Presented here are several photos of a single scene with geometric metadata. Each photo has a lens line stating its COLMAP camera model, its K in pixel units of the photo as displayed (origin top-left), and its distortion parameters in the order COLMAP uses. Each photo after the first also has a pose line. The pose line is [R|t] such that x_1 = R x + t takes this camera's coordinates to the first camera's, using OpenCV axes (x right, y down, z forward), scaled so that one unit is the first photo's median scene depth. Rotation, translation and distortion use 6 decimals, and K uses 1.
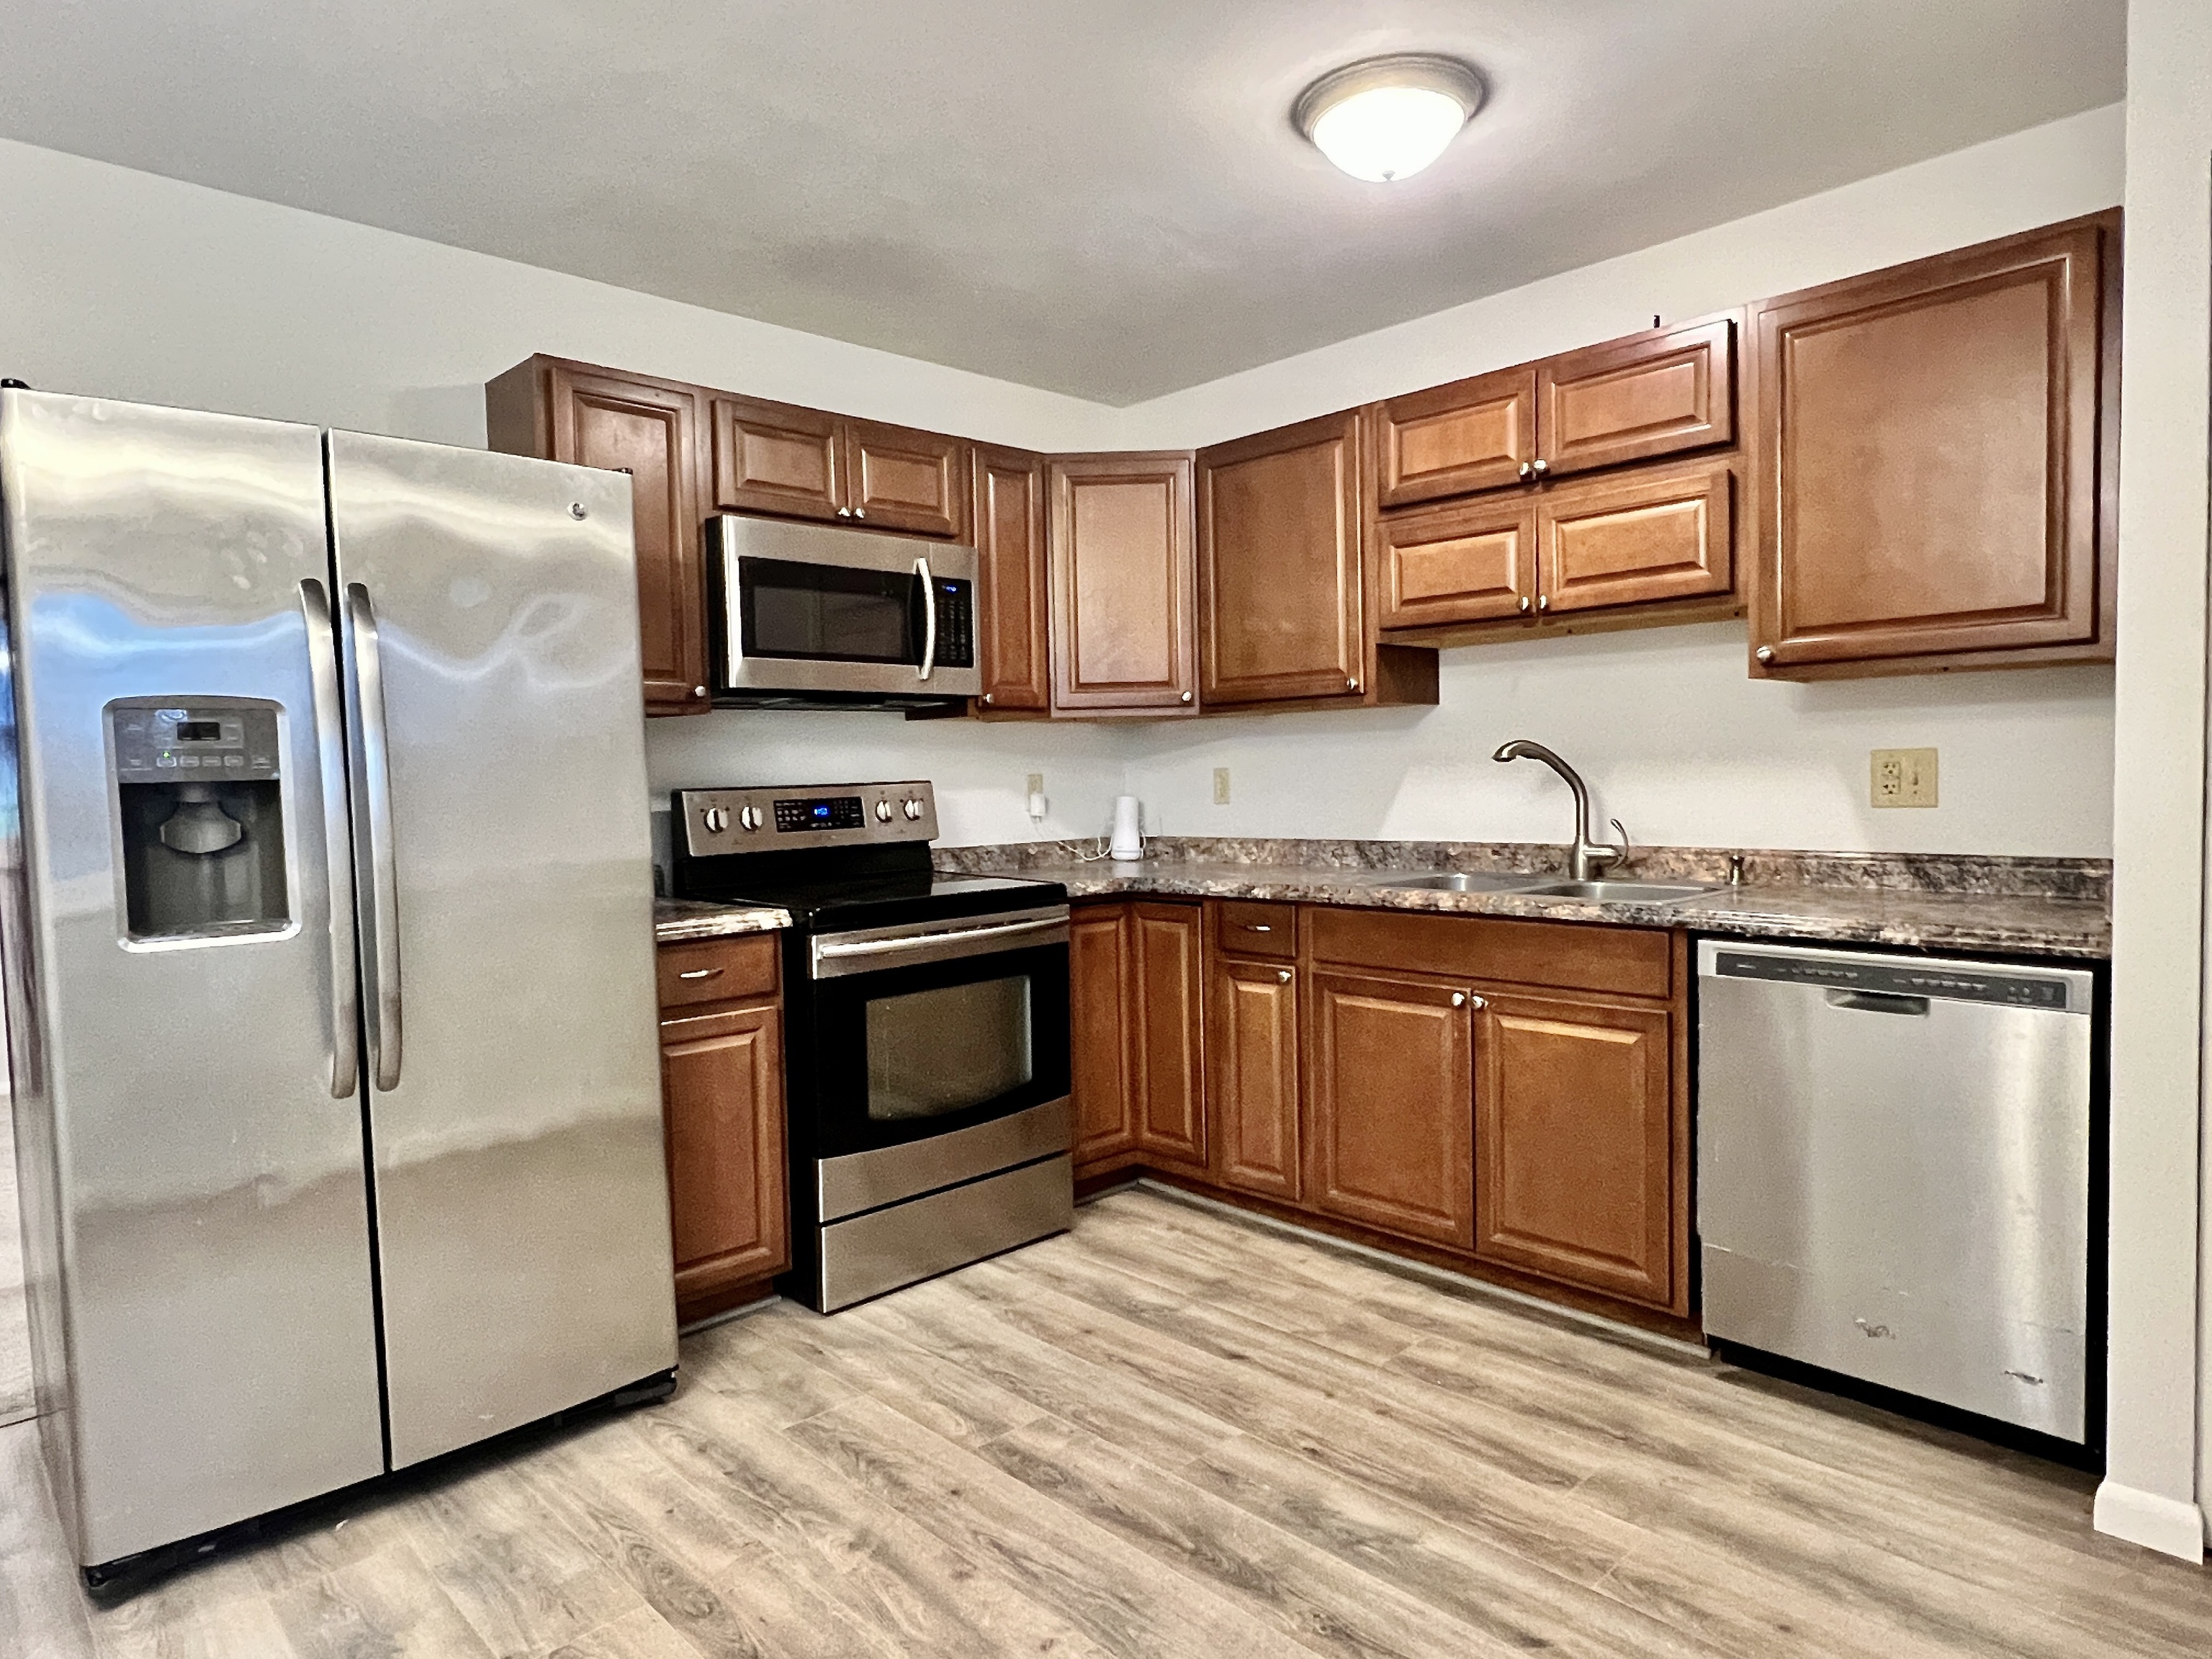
lens RADIAL K [[1312.1, 0, 1099.8], [0, 1312.1, 836.8], [0, 0, 1]] dist [-0.003862, -0.000258]
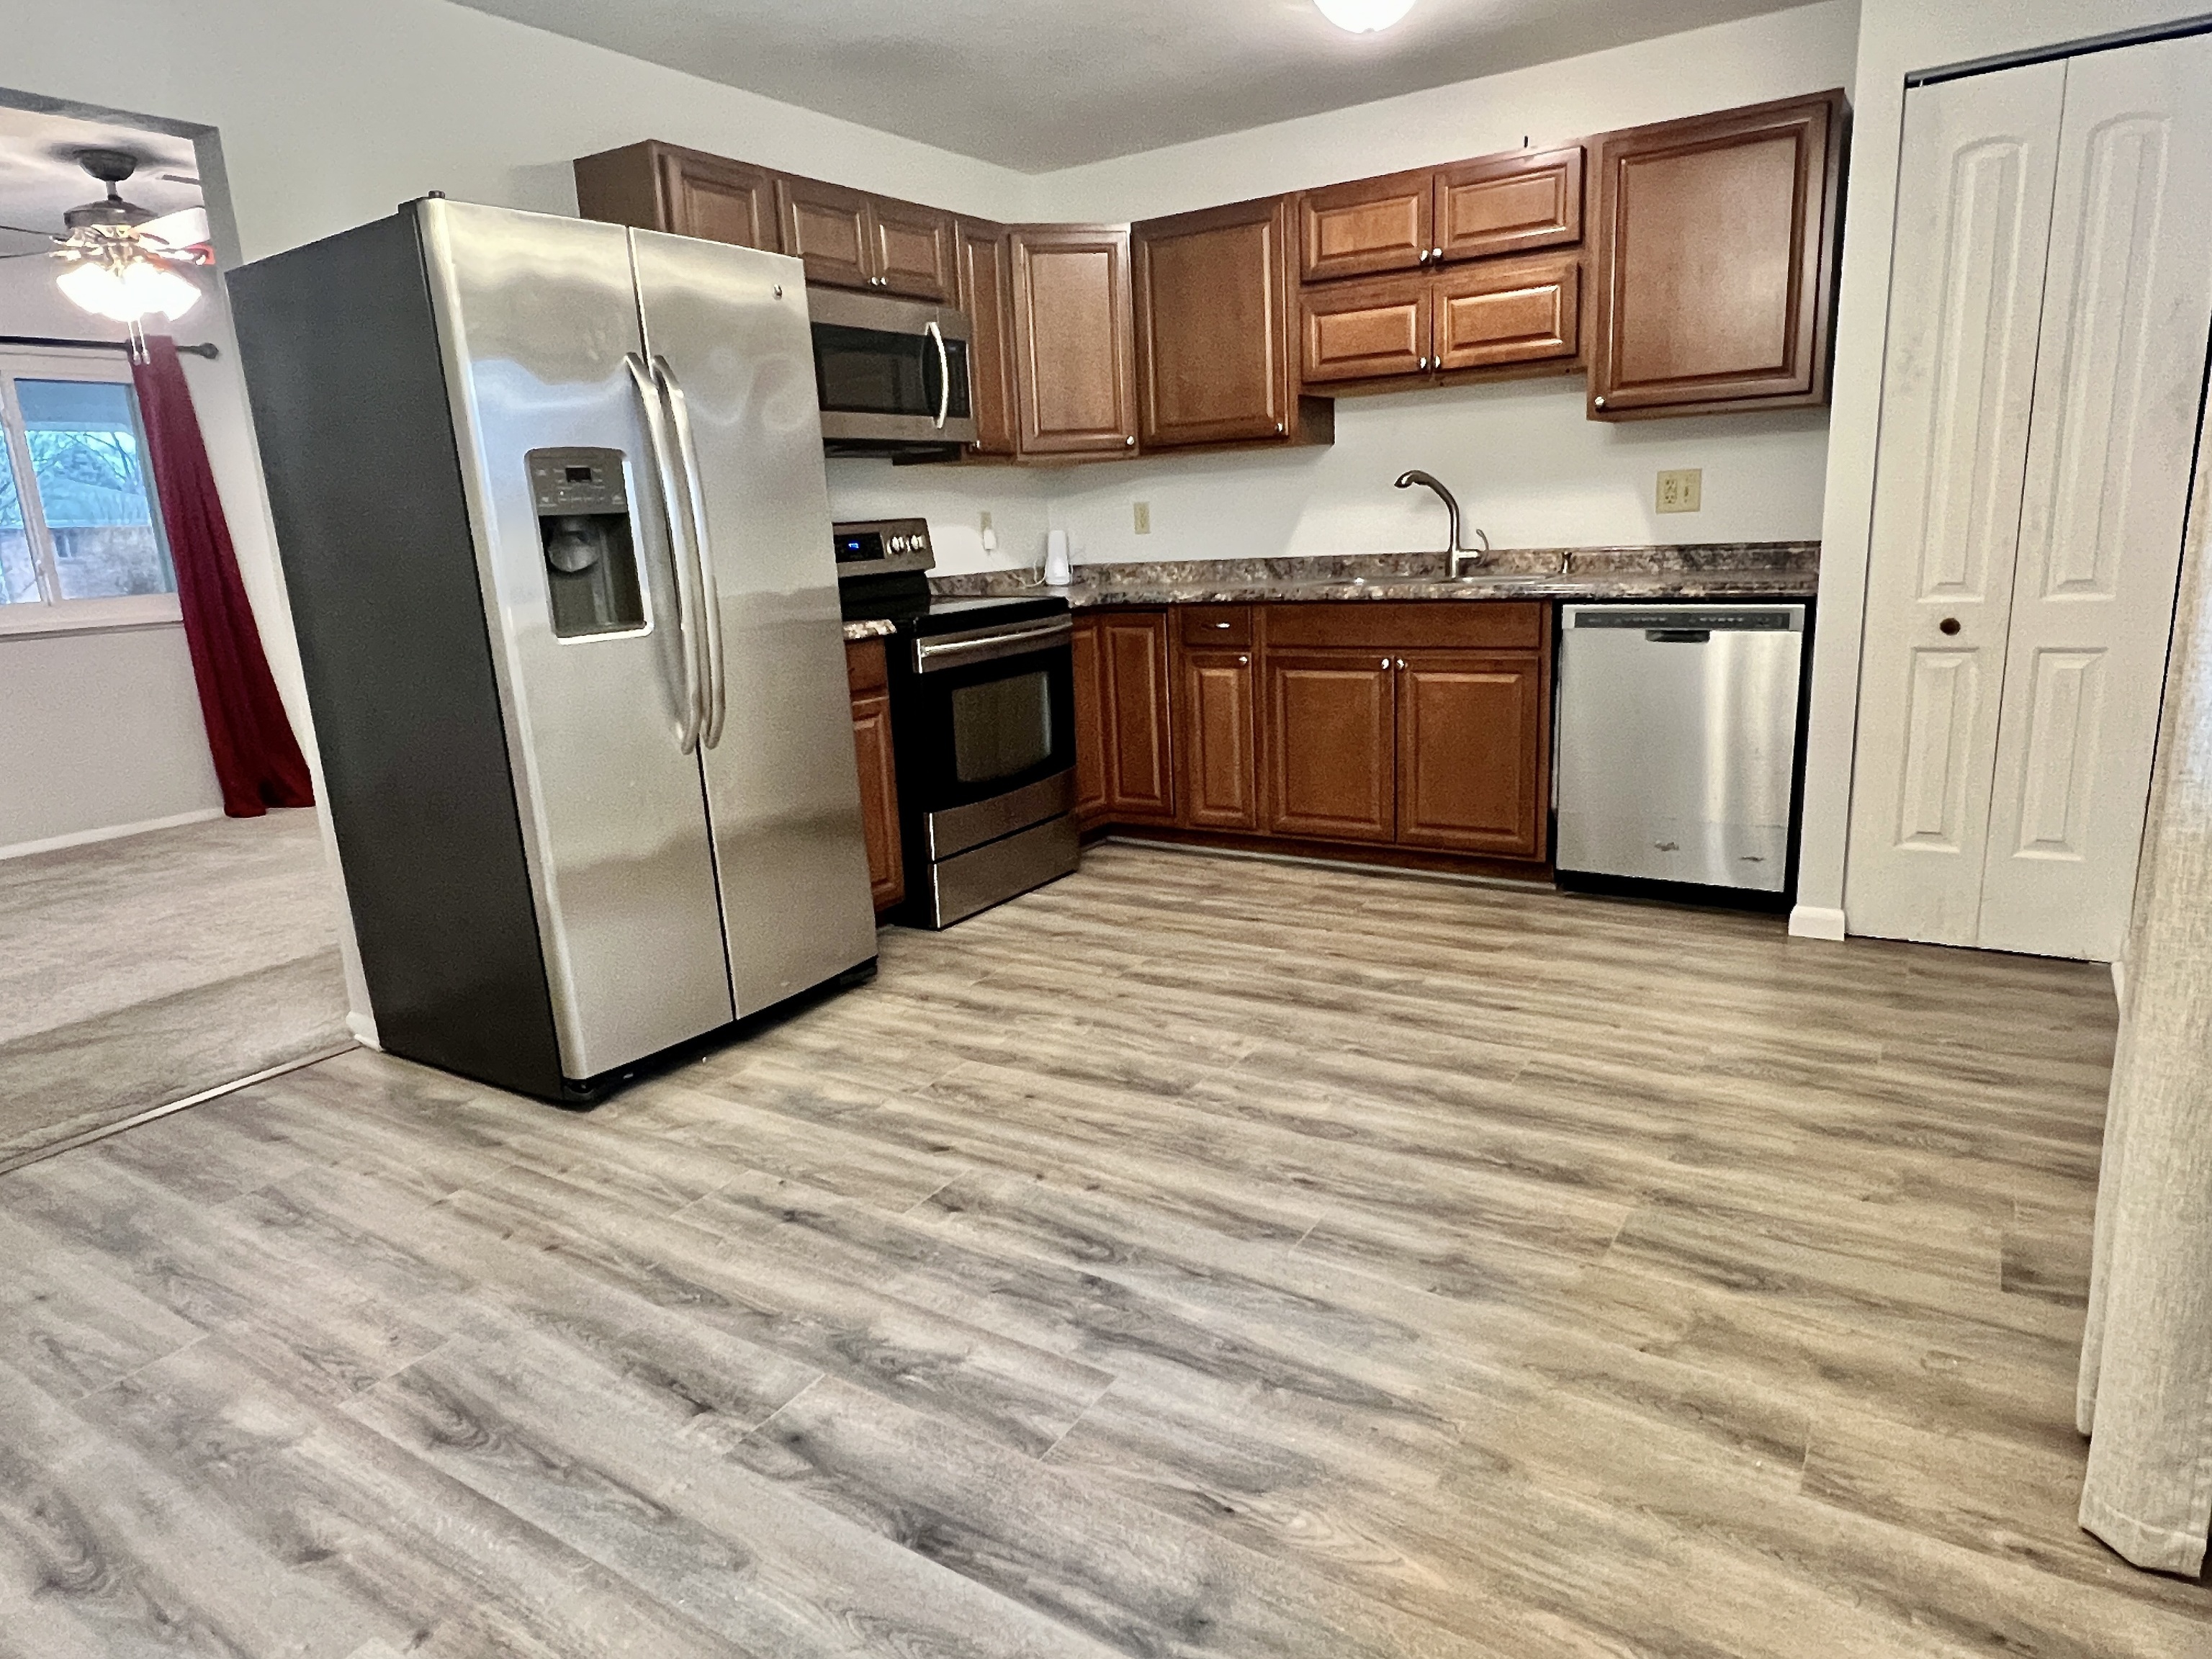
lens RADIAL K [[1349.1, 0, 1101.5], [0, 1349.1, 842.8], [0, 0, 1]] dist [0.000746, -0.000568]
pose [[0.972755, -0.079246, 0.217870, -0.322478], [0.039092, 0.982377, 0.182778, 0.035247], [-0.228515, -0.169282, 0.958710, -0.307770]]
